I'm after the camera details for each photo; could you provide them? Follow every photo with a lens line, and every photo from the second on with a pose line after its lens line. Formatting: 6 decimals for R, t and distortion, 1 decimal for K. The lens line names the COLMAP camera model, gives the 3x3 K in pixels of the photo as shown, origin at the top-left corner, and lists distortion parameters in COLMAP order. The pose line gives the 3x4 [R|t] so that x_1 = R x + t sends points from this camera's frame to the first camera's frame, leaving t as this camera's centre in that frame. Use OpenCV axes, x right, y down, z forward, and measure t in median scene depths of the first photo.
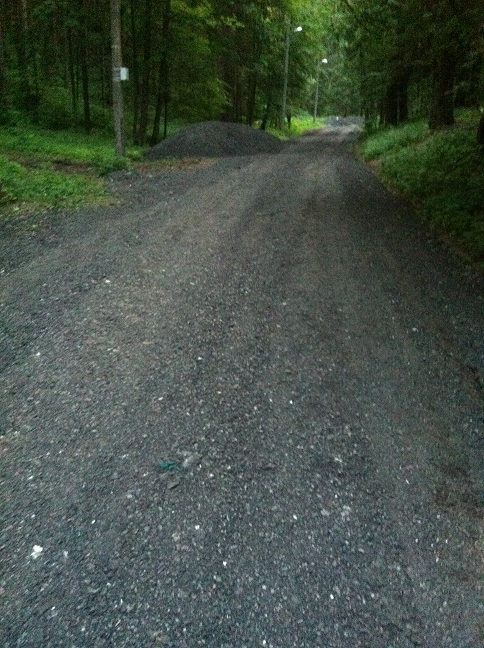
lens RADIAL K [[653.9, 0, 234.9], [0, 653.9, 296.4], [0, 0, 1]] dist [0.073111, -0.017827]
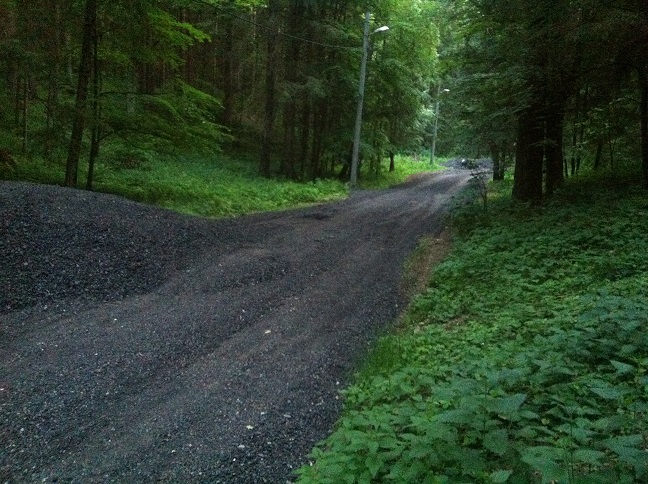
lens RADIAL K [[653.9, 0, 322.5], [0, 653.9, 239.6], [0, 0, 1]] dist [0.073111, -0.017827]
pose [[0.995612, 0.051020, -0.078450, 0.042857], [-0.060703, 0.990113, -0.126461, -0.051183], [0.071222, 0.130668, 0.988865, 0.170460]]
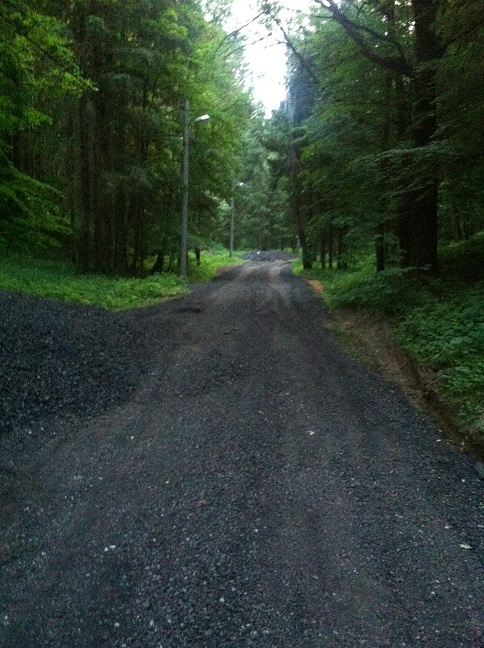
lens RADIAL K [[649.7, 0, 242.0], [0, 649.7, 324.0], [0, 0, 1]] dist [0.146792, -0.330505]
pose [[0.990472, -0.015590, 0.136832, 0.019201], [0.036062, 0.988264, -0.148439, -0.051263], [-0.132911, 0.151959, 0.979410, 0.181437]]
